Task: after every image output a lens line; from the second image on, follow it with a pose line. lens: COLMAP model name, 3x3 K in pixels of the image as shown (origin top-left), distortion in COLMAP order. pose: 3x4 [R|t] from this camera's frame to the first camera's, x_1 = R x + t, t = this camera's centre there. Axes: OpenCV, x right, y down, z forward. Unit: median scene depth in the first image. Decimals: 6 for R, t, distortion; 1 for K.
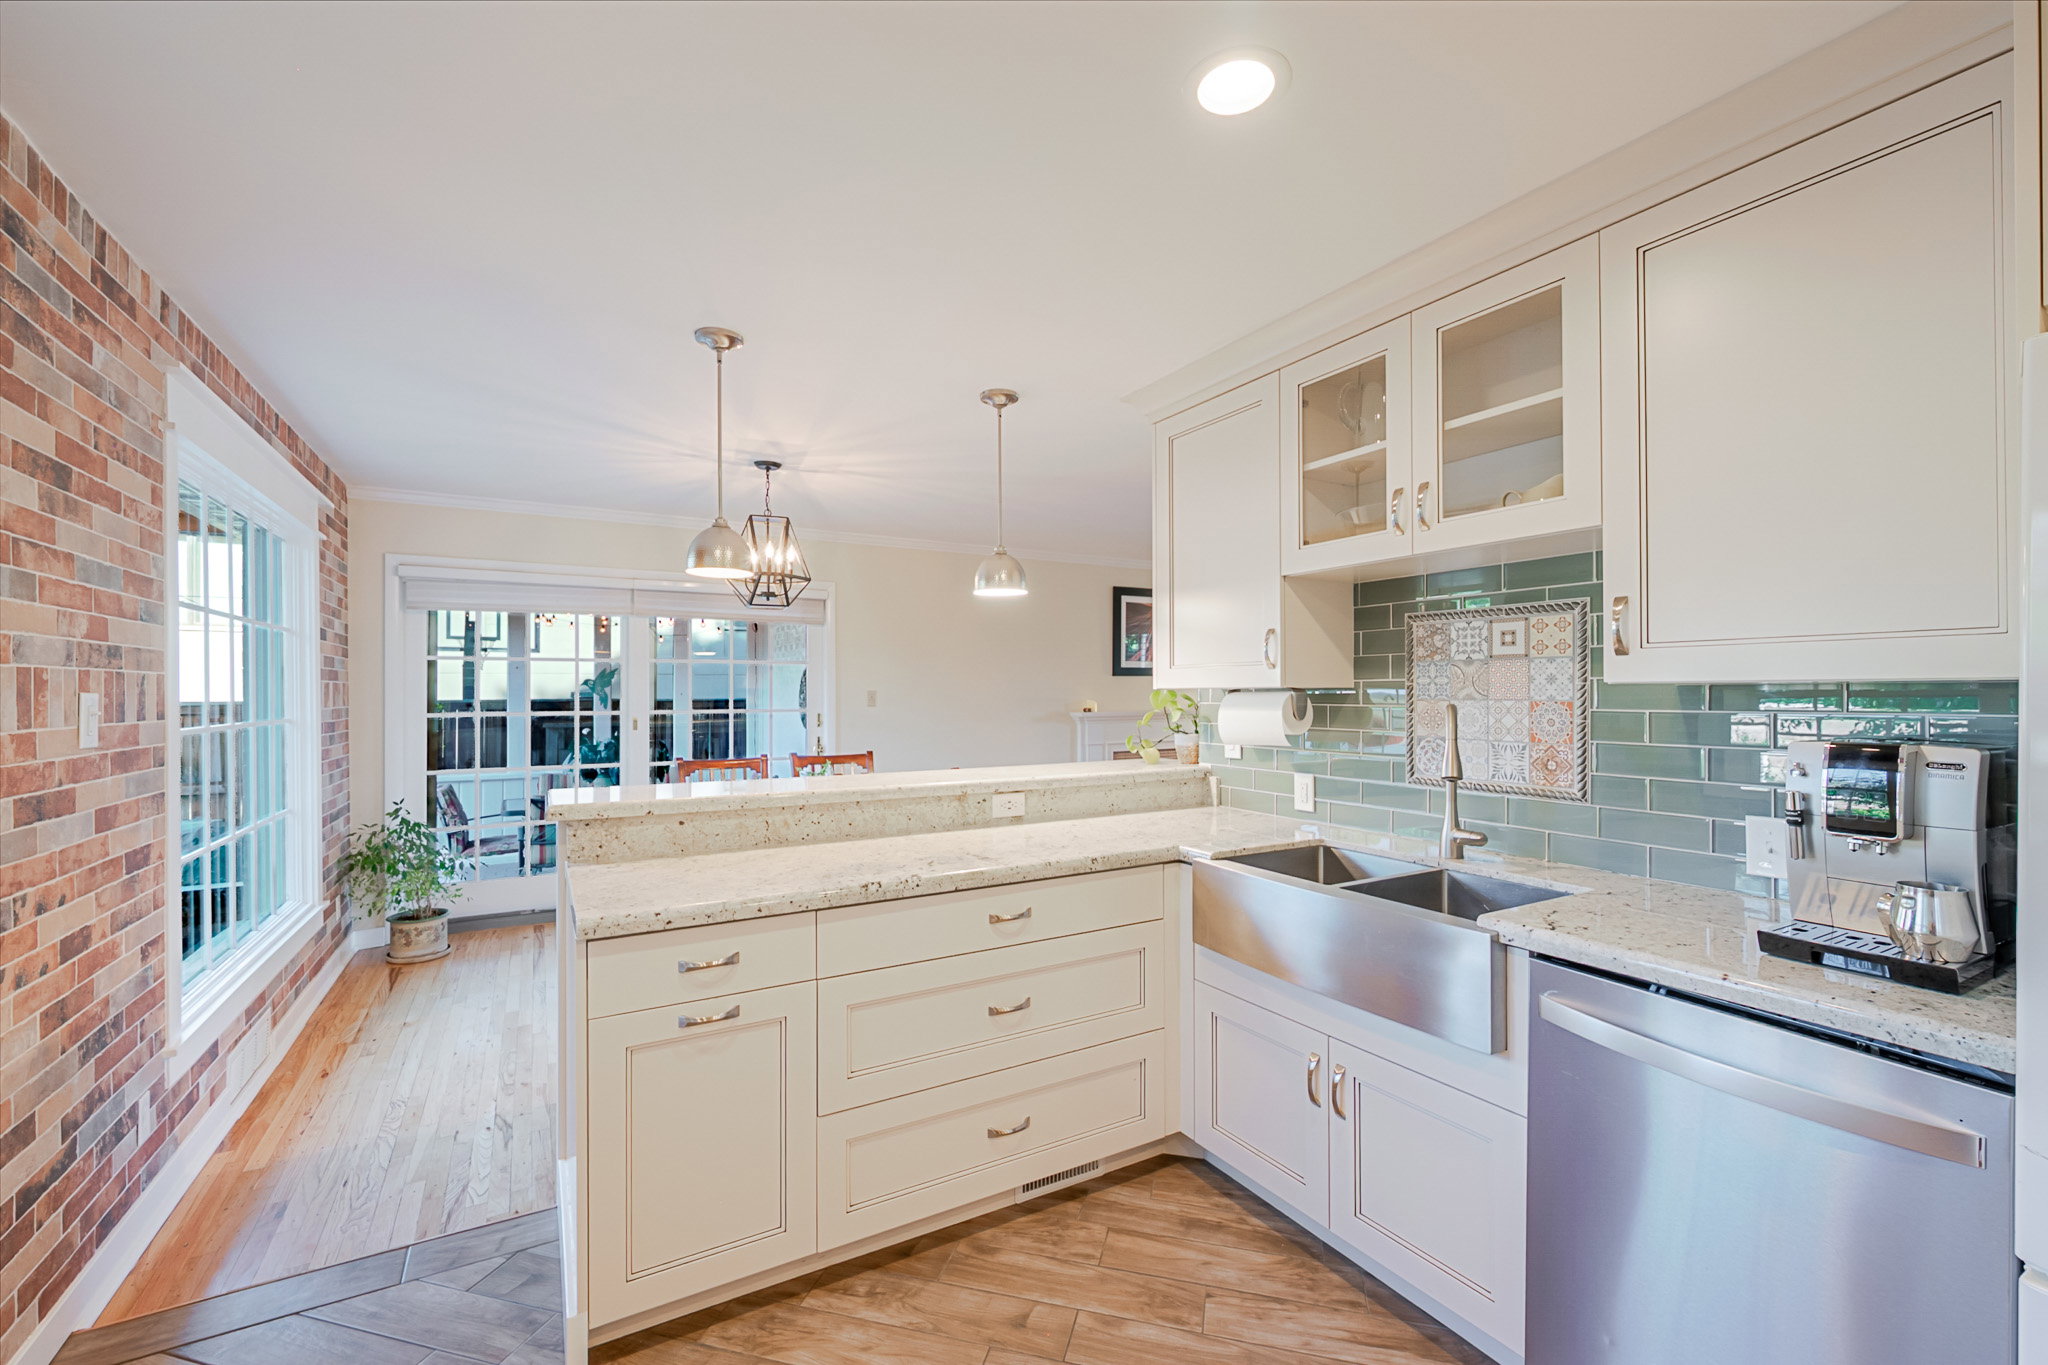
lens RADIAL K [[848.7, 0, 1034.0], [0, 848.7, 686.5], [0, 0, 1]] dist [-0.001447, 0.001369]
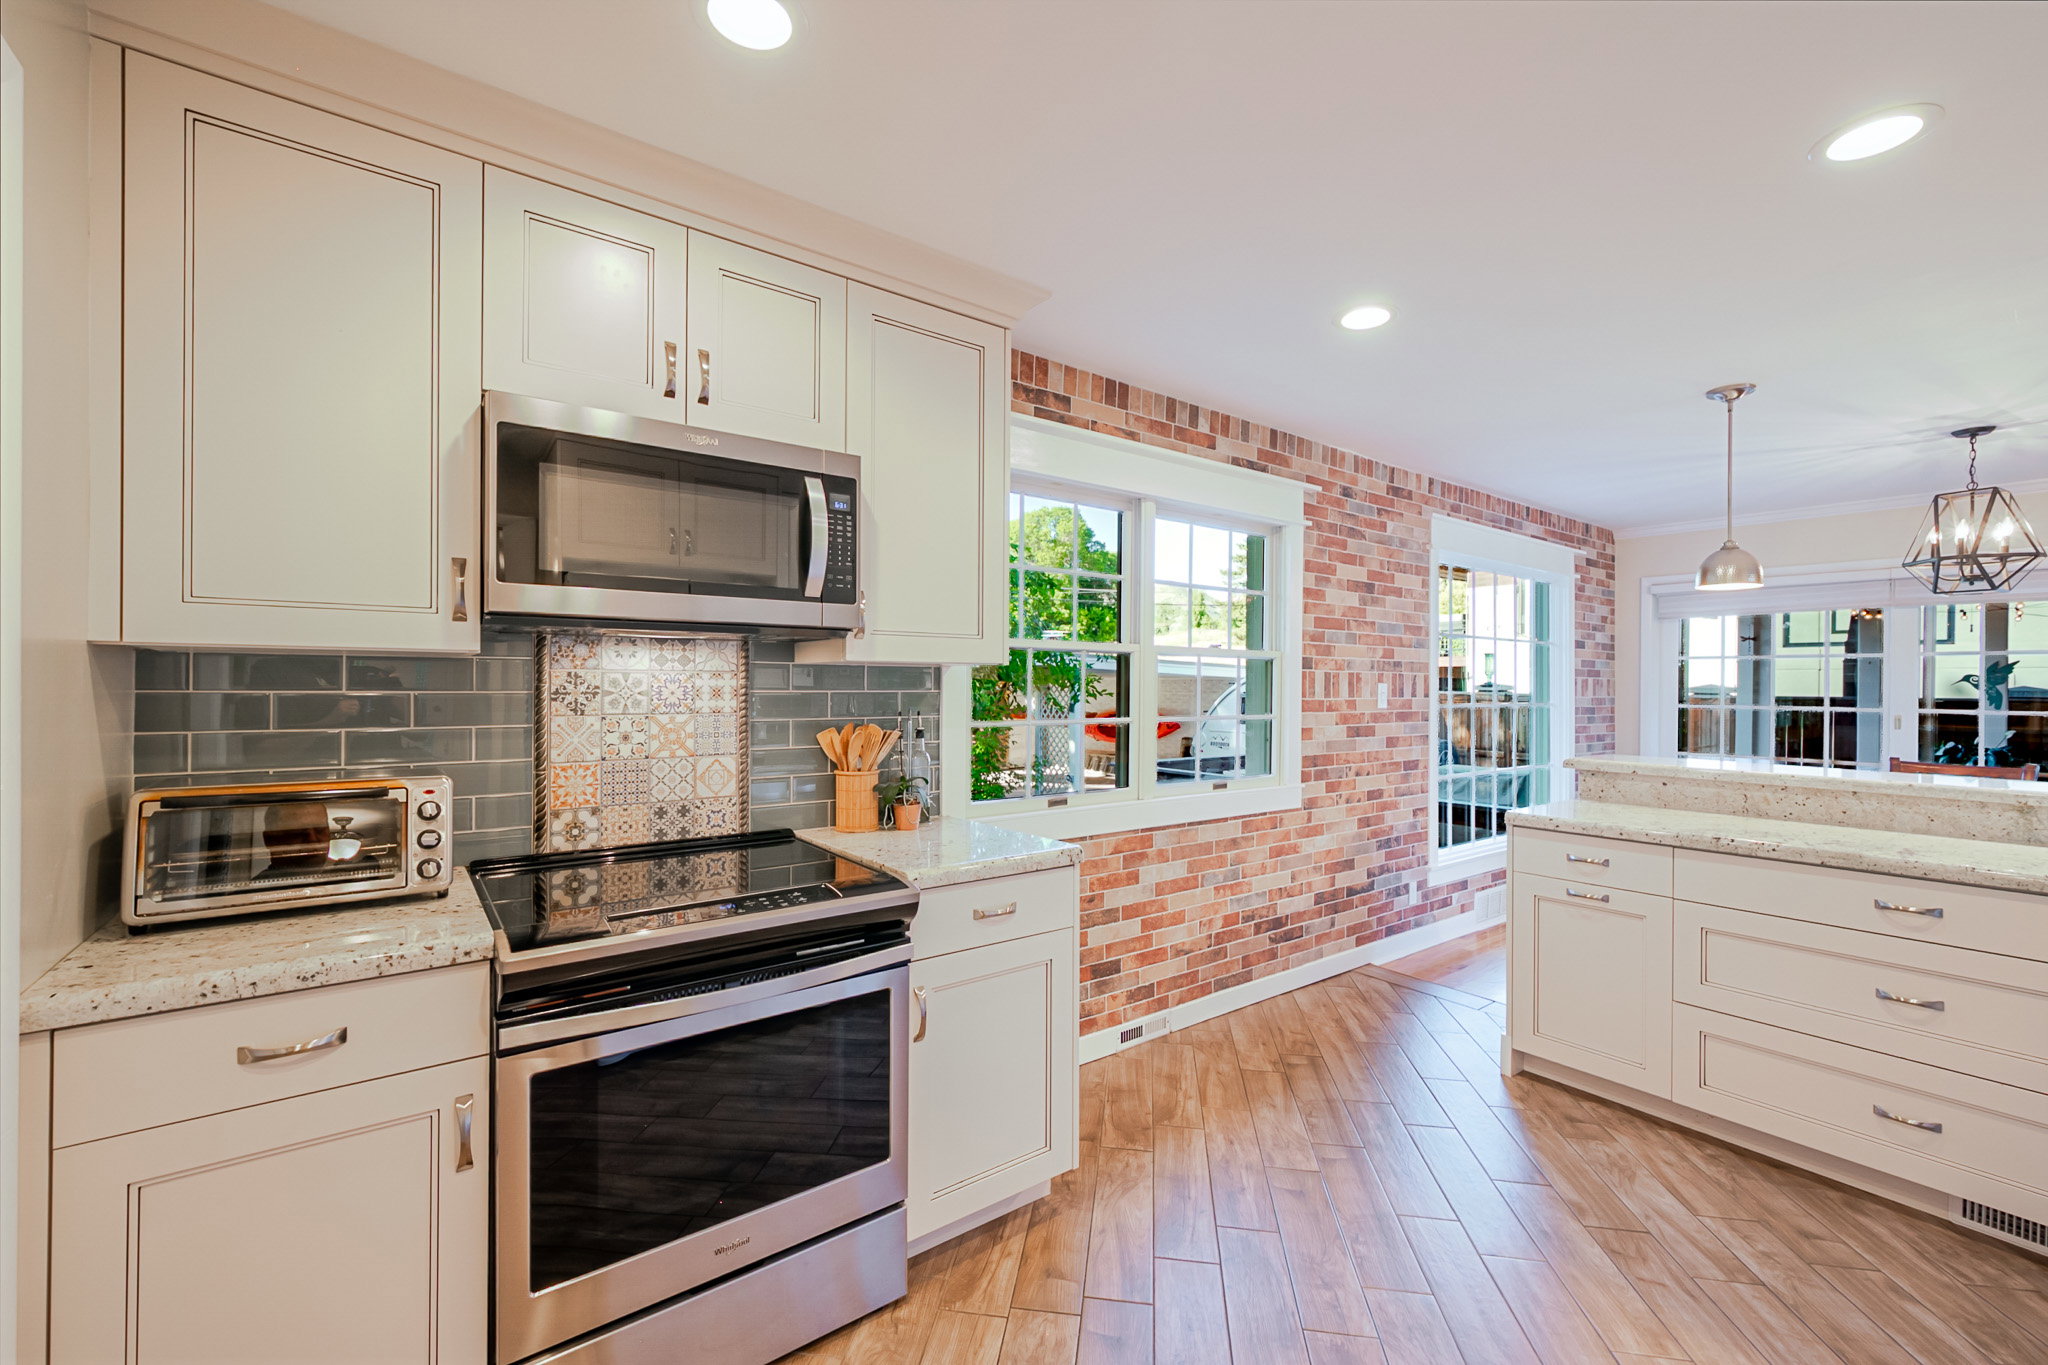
lens RADIAL K [[848.7, 0, 1018.6], [0, 848.7, 682.5], [0, 0, 1]] dist [-0.001447, 0.001369]
pose [[0.110938, 0.002348, -0.993825, 0.707762], [-0.003640, 0.999991, 0.001957, 0.003455], [0.993821, 0.003401, 0.110946, -0.133270]]
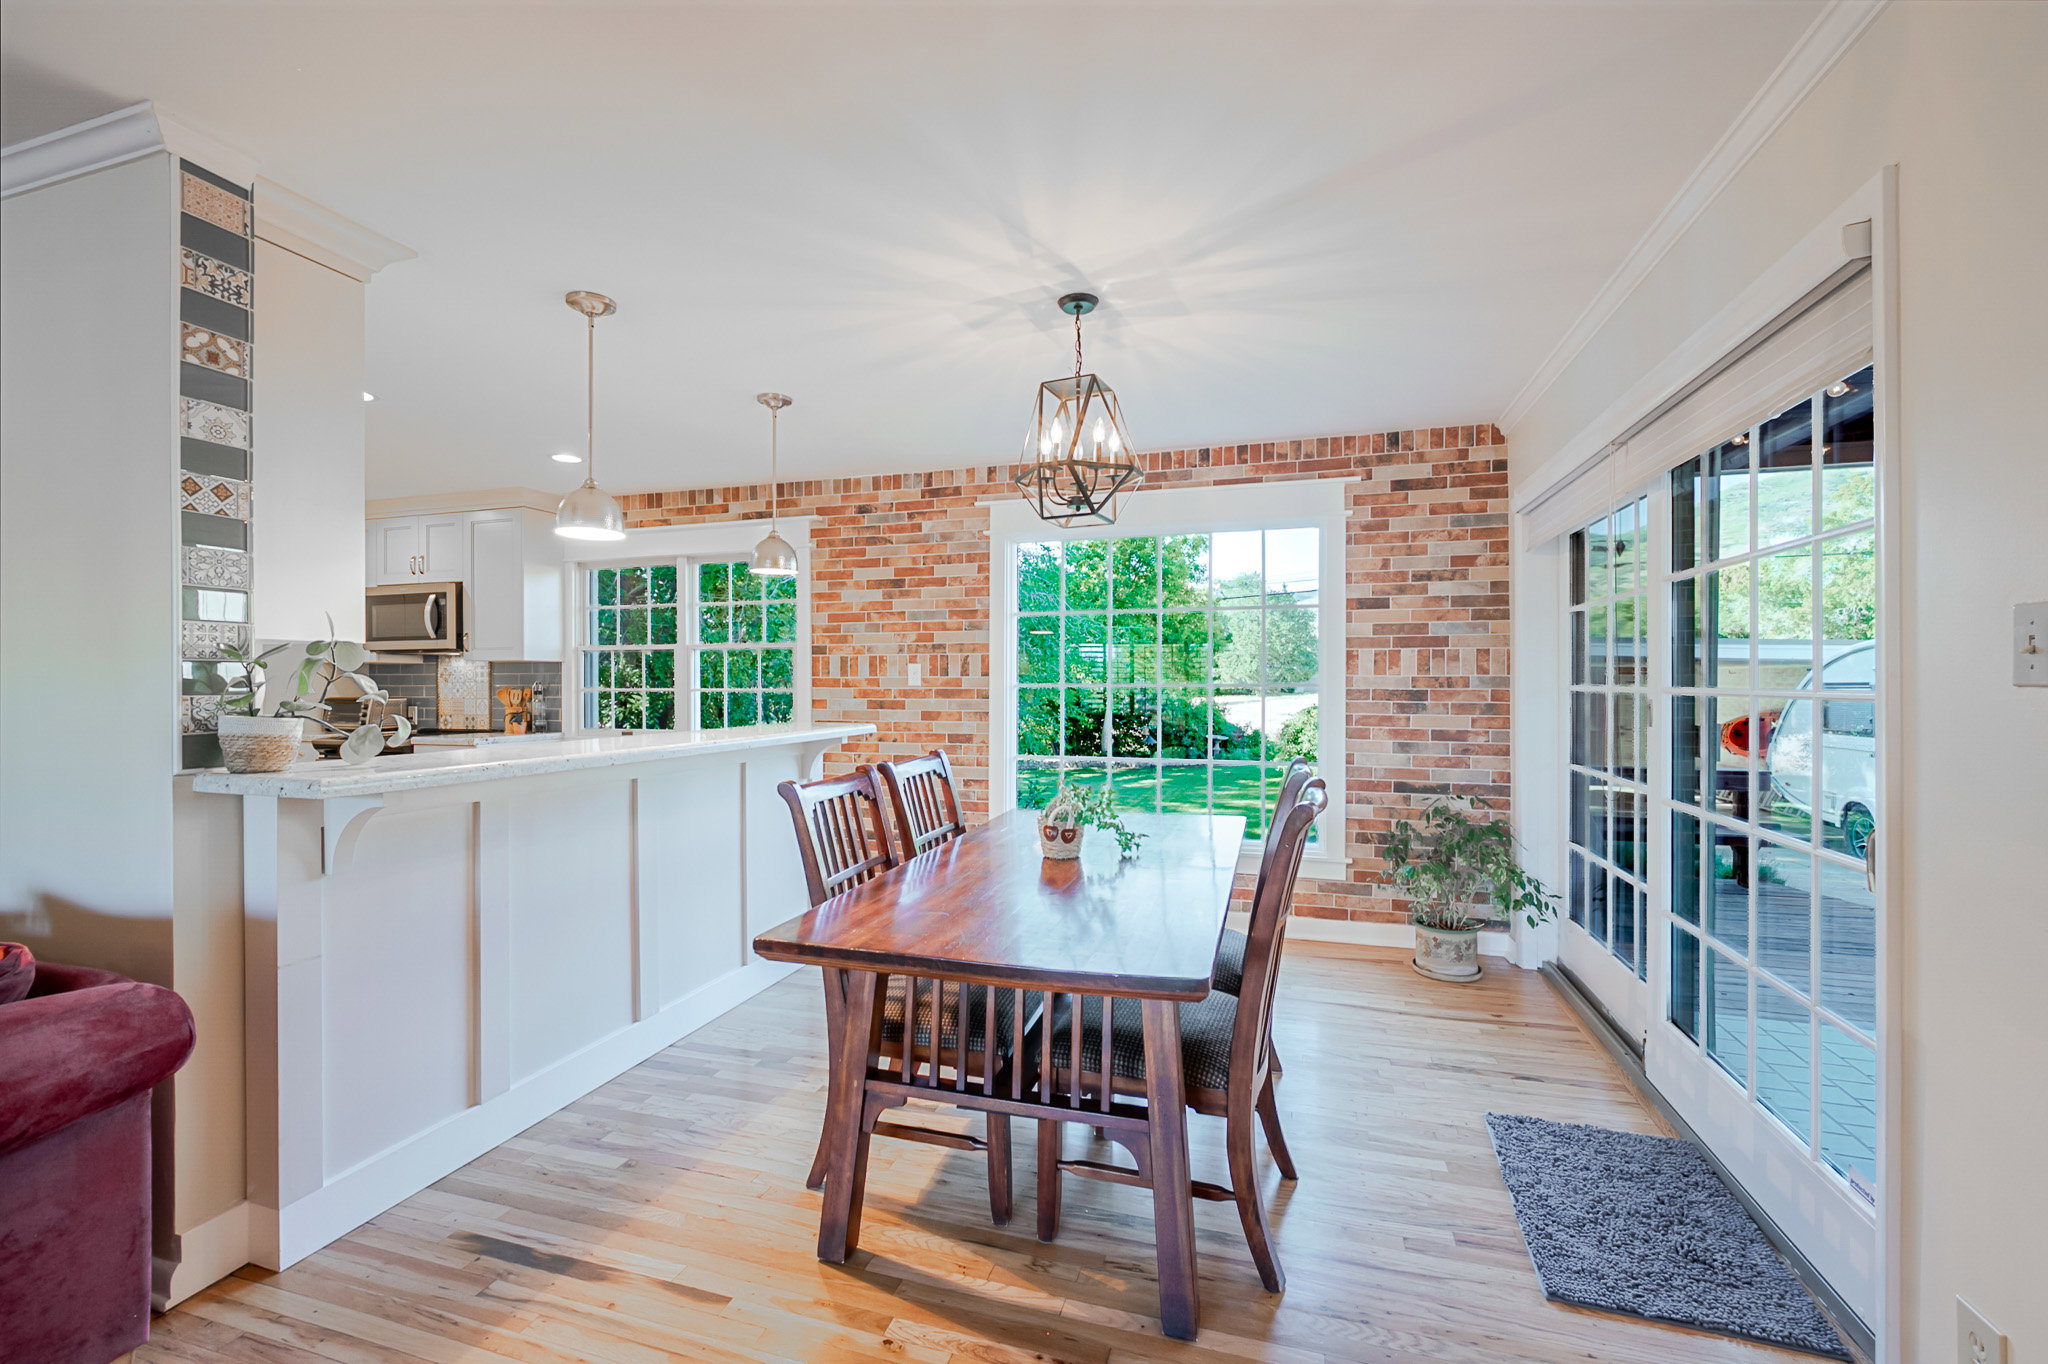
lens RADIAL K [[848.7, 0, 1029.3], [0, 848.7, 685.2], [0, 0, 1]] dist [-0.001447, 0.001369]
pose [[-0.745051, 0.008647, -0.666952, 0.237673], [0.007664, 0.999961, 0.004403, 0.046040], [0.666964, -0.001831, -0.745088, 2.278423]]
